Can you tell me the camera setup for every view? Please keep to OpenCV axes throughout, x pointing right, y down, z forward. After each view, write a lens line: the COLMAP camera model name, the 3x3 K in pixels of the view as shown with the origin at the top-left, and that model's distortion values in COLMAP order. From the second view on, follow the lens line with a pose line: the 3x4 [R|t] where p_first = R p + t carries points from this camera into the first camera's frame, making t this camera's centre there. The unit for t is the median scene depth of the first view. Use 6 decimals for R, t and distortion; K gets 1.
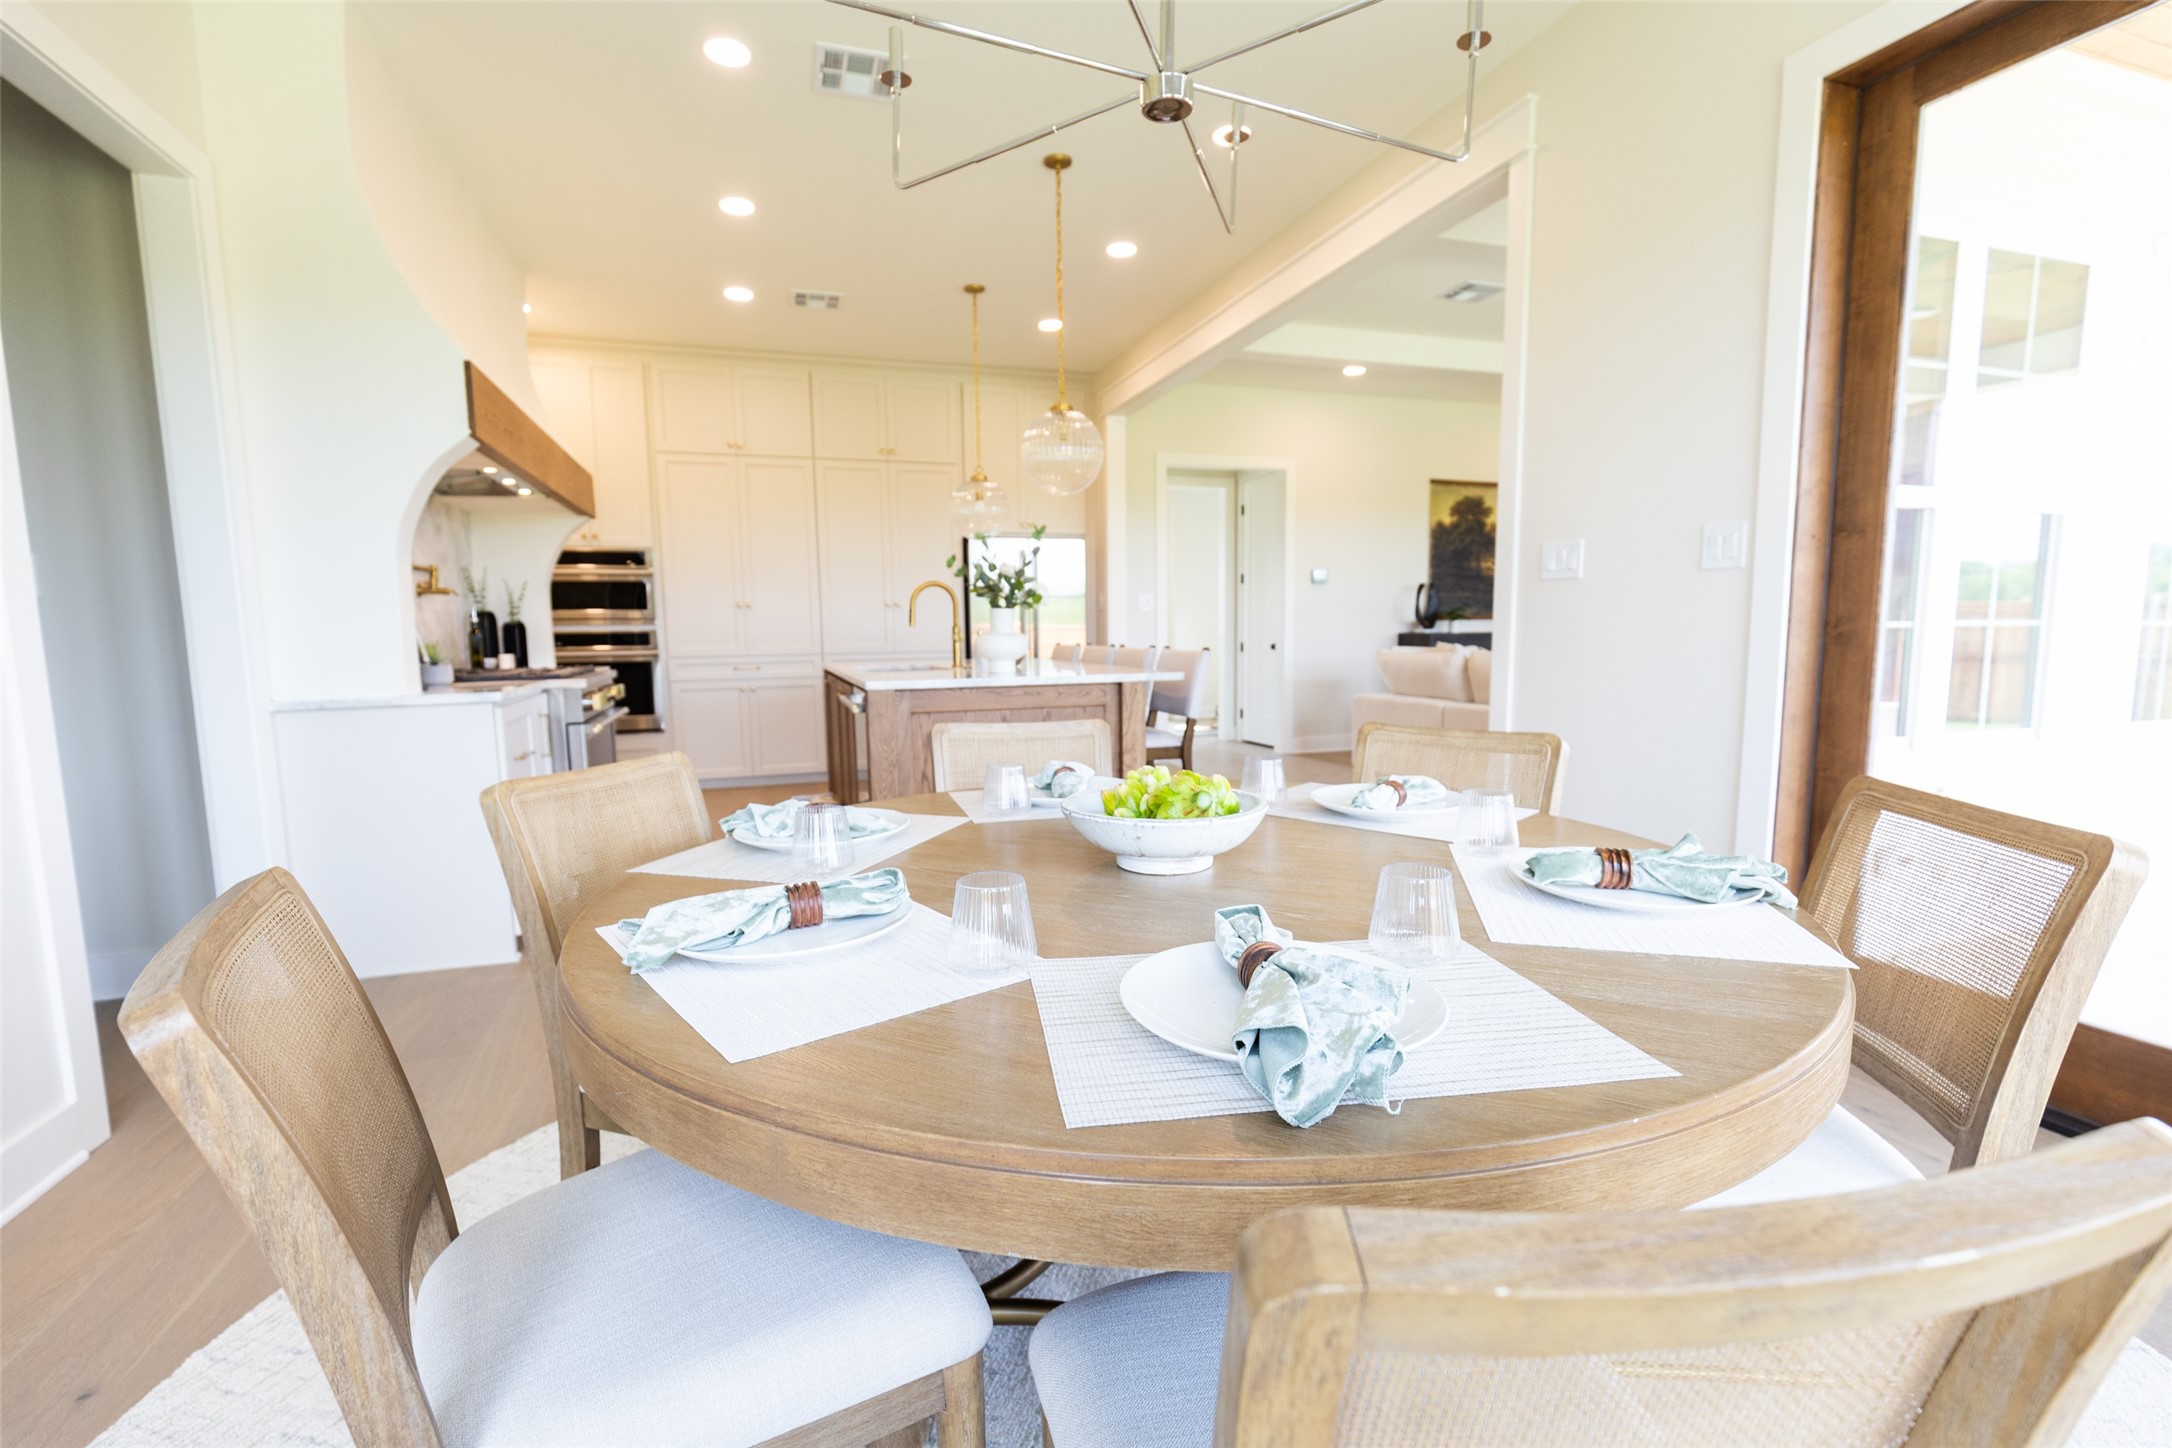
lens RADIAL K [[976.1, 0, 1080.5], [0, 976.1, 734.3], [0, 0, 1]] dist [0.009384, -0.002992]
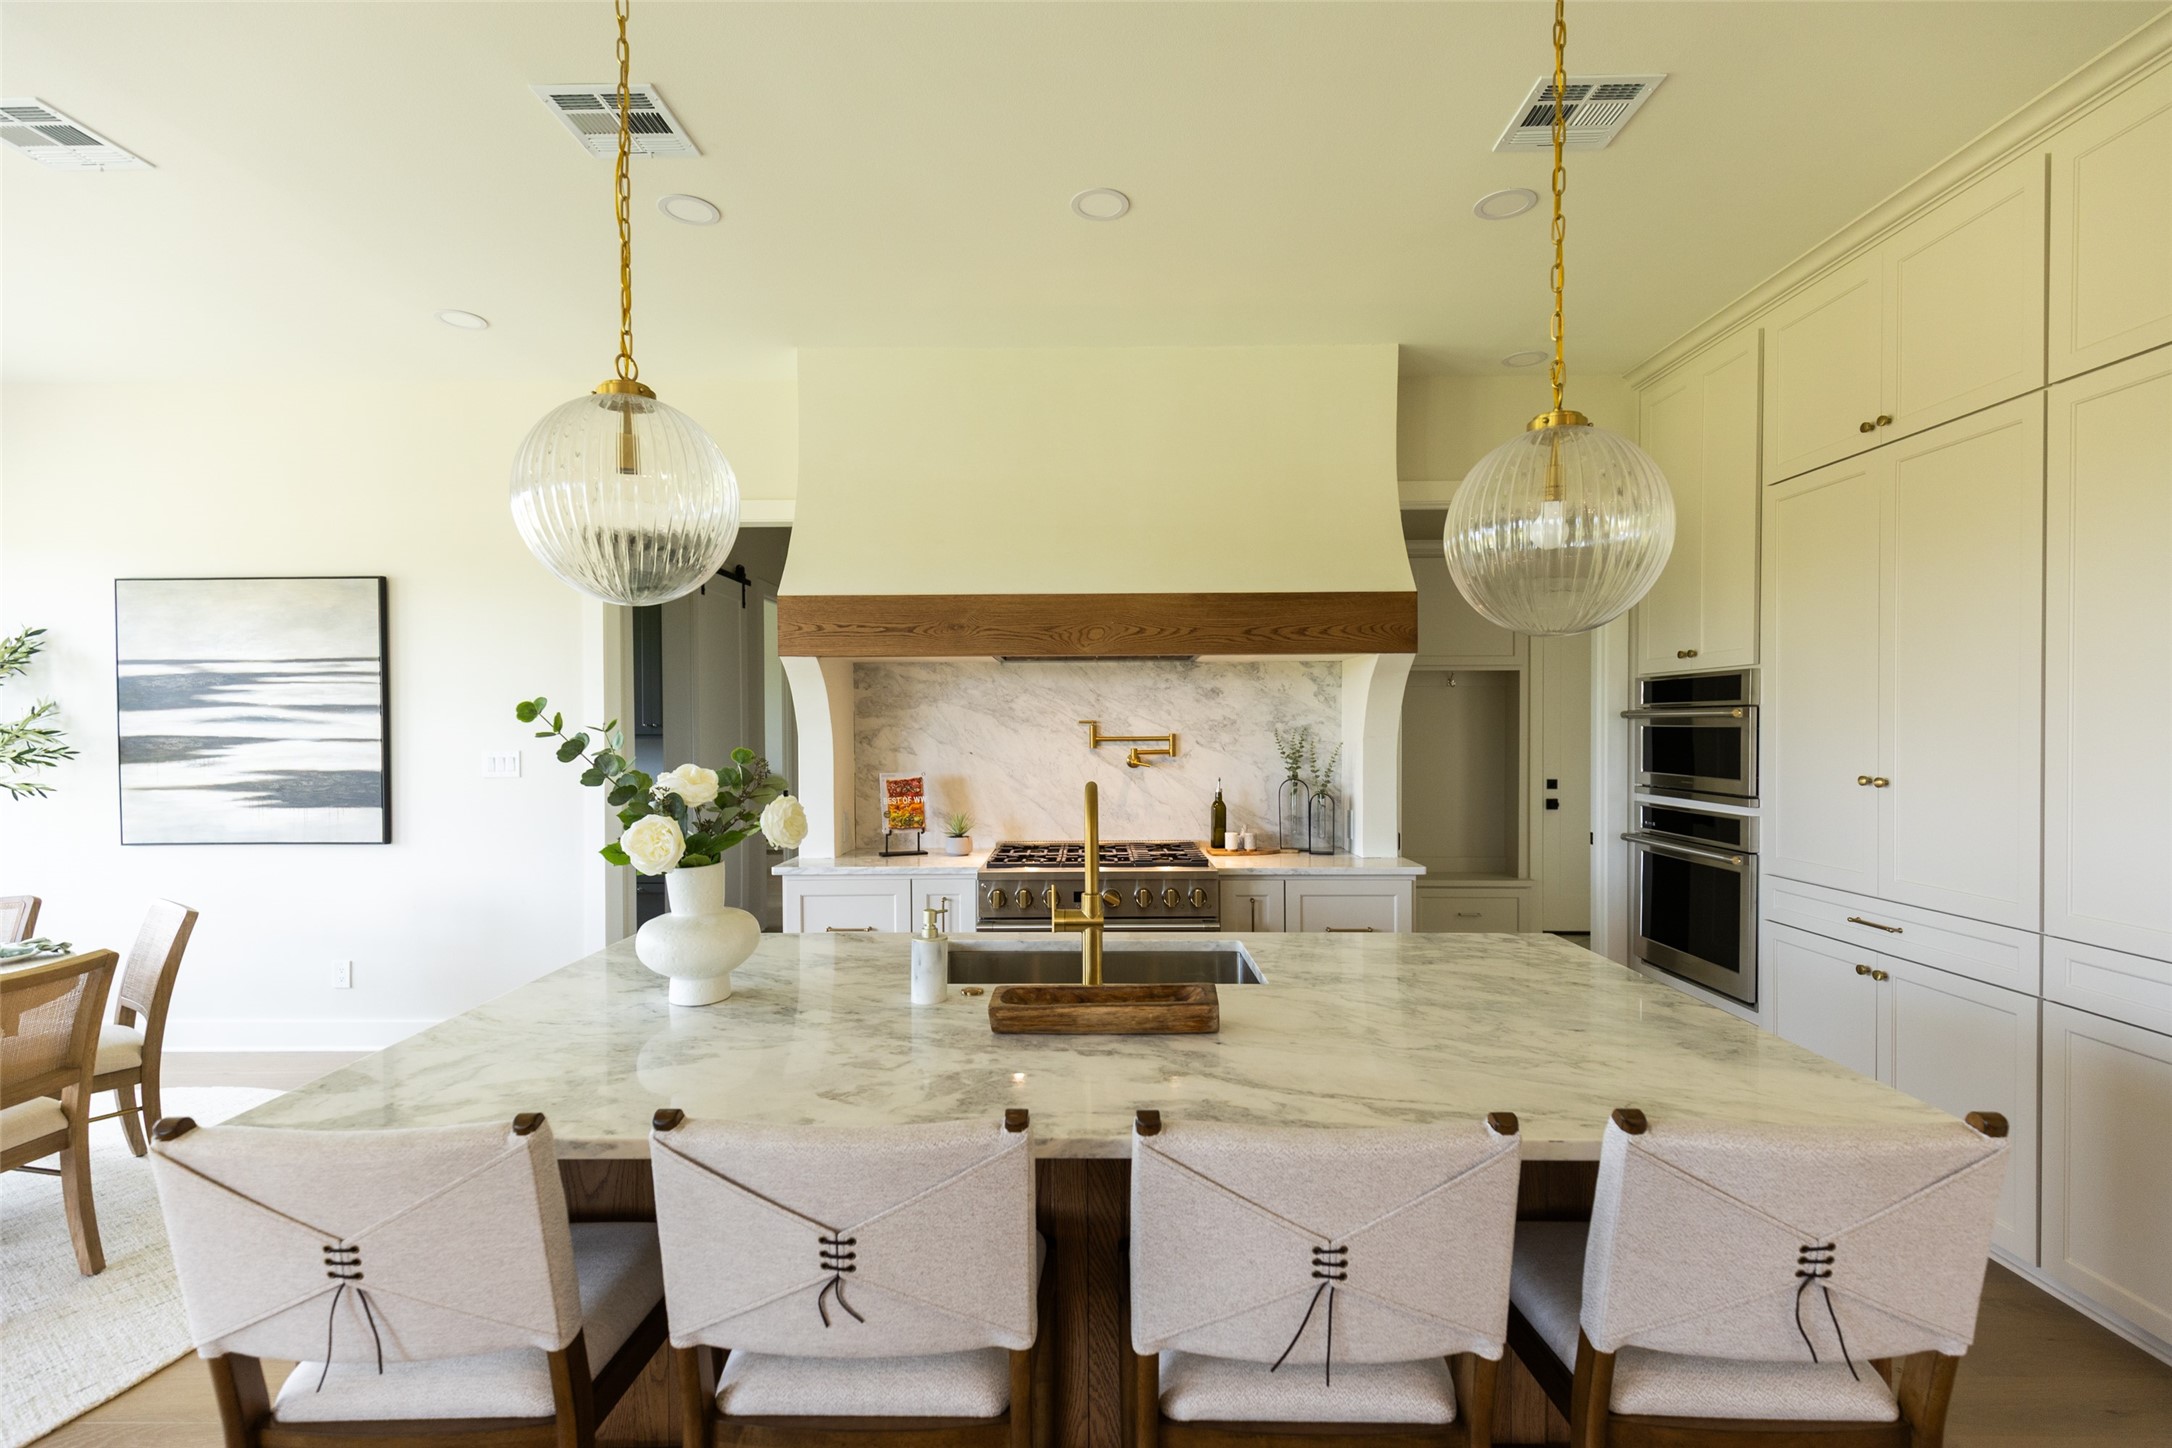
lens RADIAL K [[976.1, 0, 1089.6], [0, 976.1, 729.8], [0, 0, 1]] dist [0.009384, -0.002992]
pose [[-0.332070, 0.019074, -0.943062, 0.147378], [-0.095726, 0.993952, 0.053810, -0.115735], [0.938385, 0.108144, -0.328236, 0.648498]]
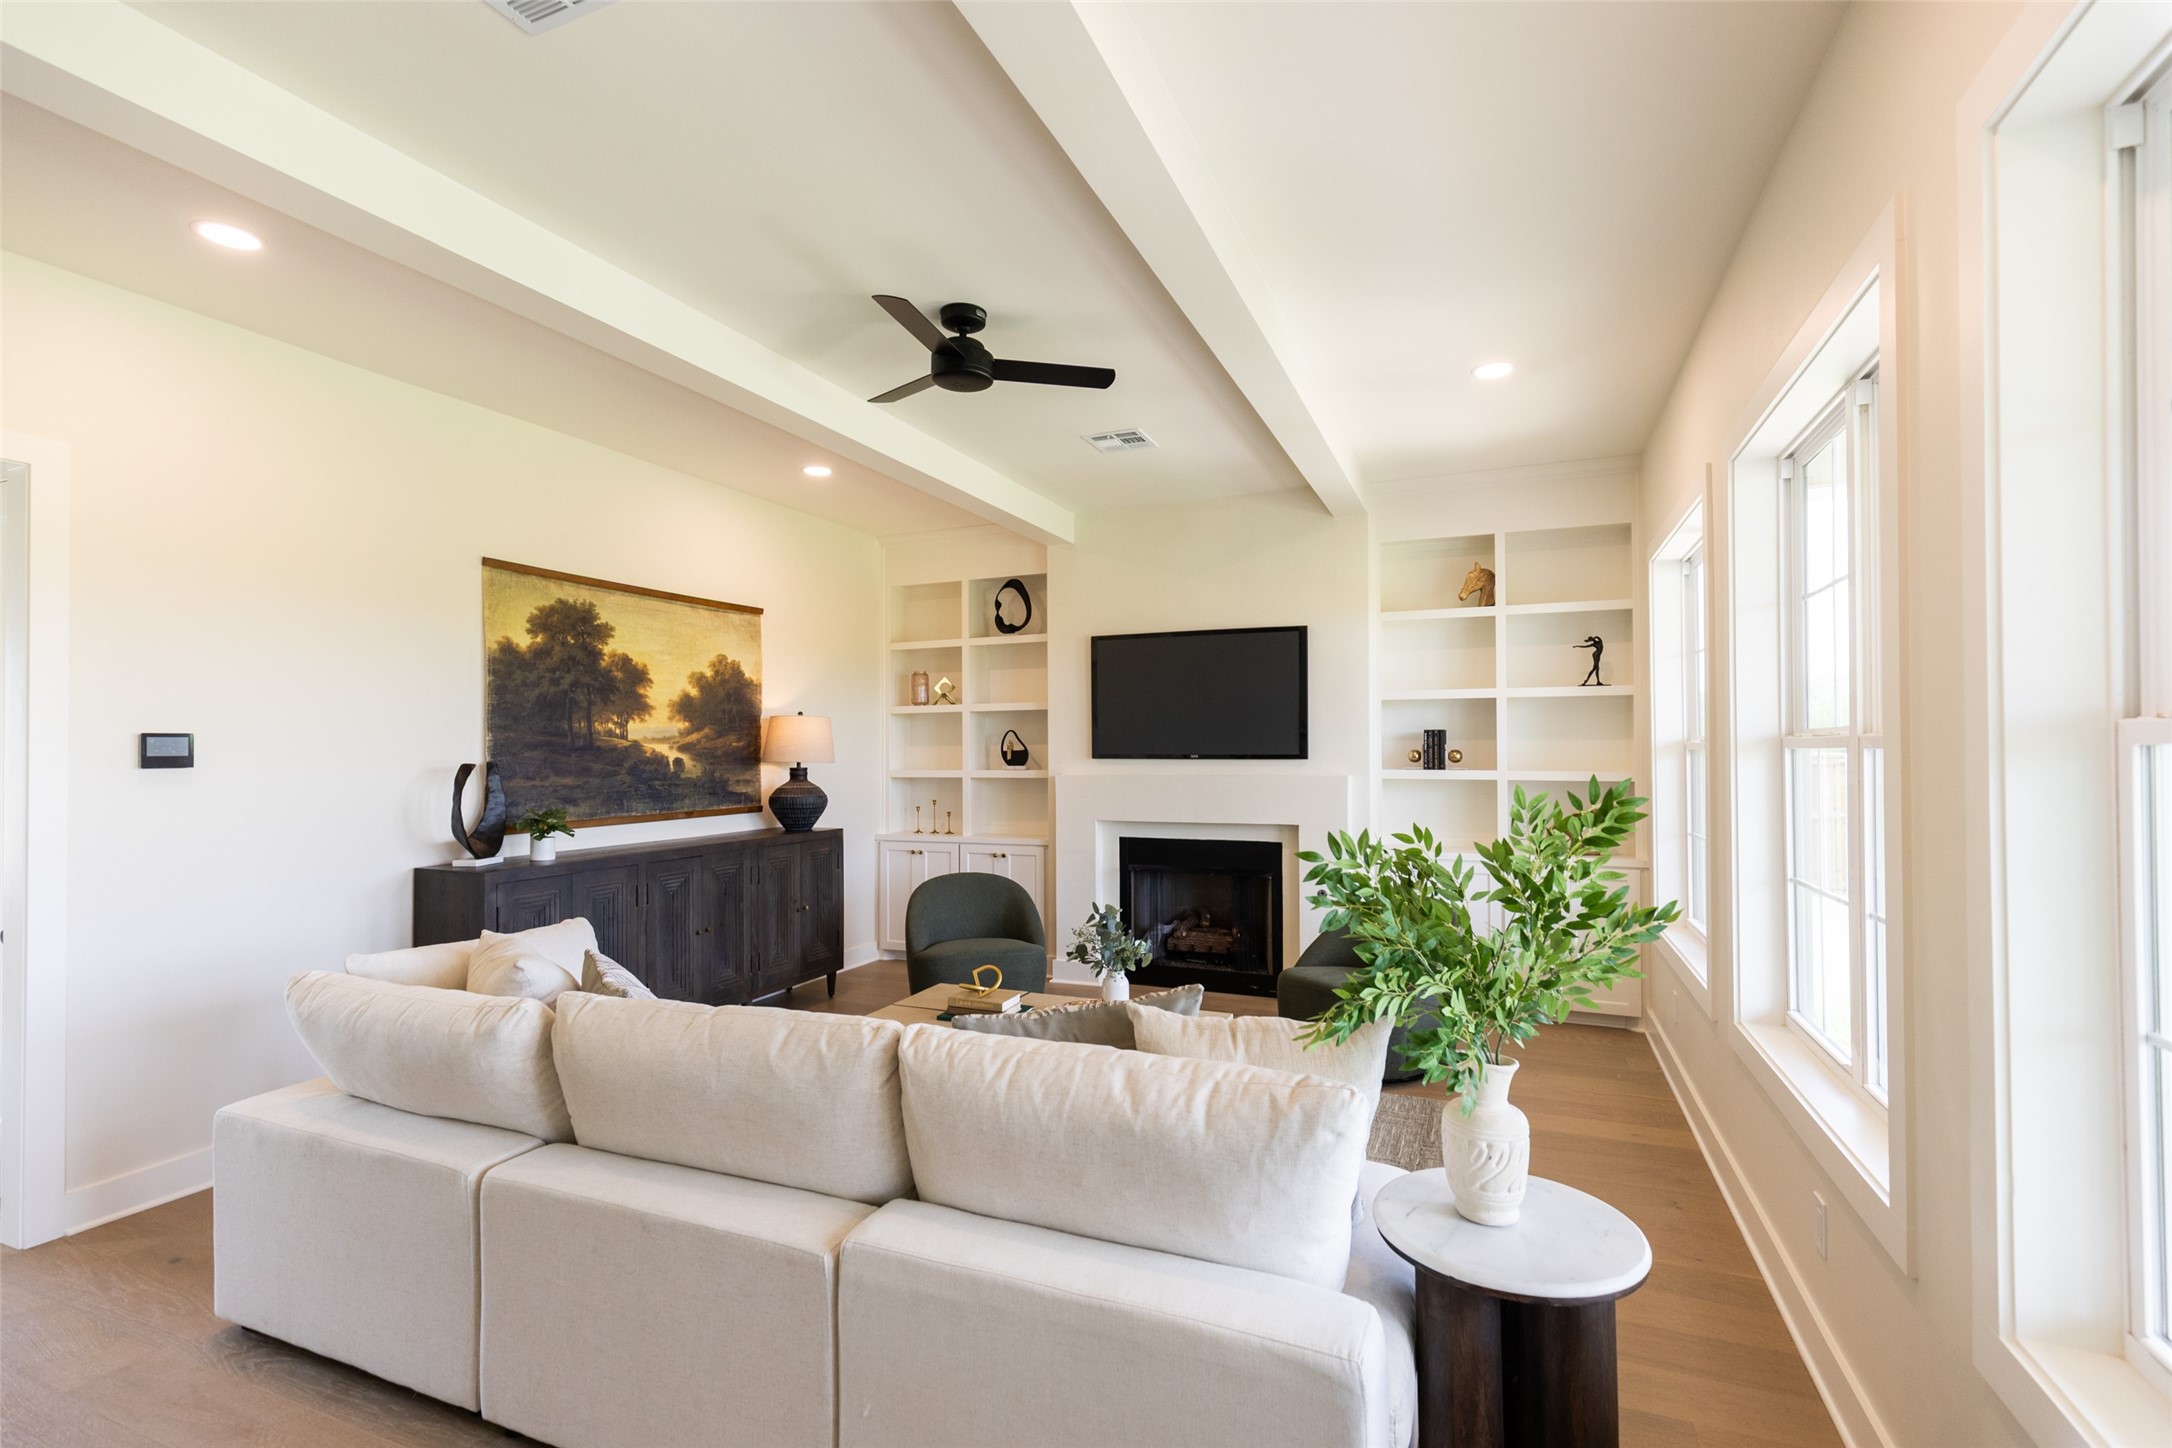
lens RADIAL K [[976.1, 0, 1086.6], [0, 976.1, 736.3], [0, 0, 1]] dist [0.009384, -0.002992]
pose [[0.667725, 0.016465, 0.744226, 0.192143], [0.082570, 0.991948, -0.096027, -0.095672], [-0.739814, 0.125570, 0.660990, 0.448945]]
